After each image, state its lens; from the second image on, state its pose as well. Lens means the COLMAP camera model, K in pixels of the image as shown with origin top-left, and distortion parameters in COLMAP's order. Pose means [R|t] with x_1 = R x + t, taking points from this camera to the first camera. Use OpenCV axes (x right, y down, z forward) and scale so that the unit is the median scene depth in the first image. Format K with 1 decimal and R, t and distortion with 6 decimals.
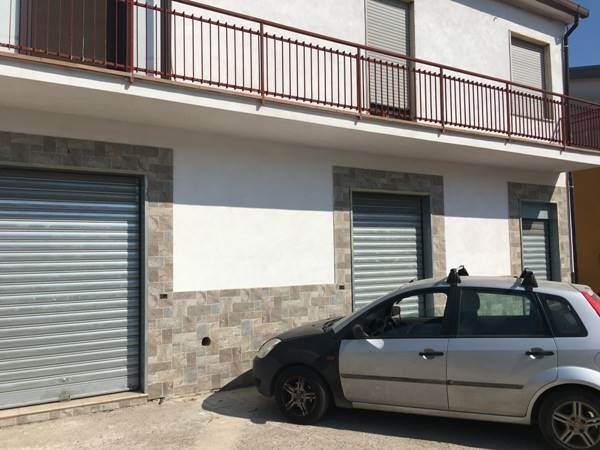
lens RADIAL K [[515.3, 0, 292.7], [0, 515.3, 222.6], [0, 0, 1]] dist [0.090837, -0.113464]
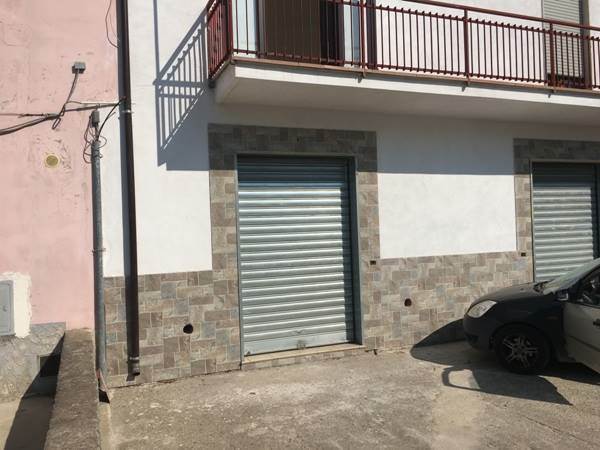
lens RADIAL K [[515.3, 0, 292.7], [0, 515.3, 222.6], [0, 0, 1]] dist [0.090837, -0.113464]
pose [[0.986861, -0.022207, -0.160039, -0.228135], [0.030480, 0.998313, 0.049424, -0.006800], [0.158671, -0.053653, 0.985873, -0.136232]]
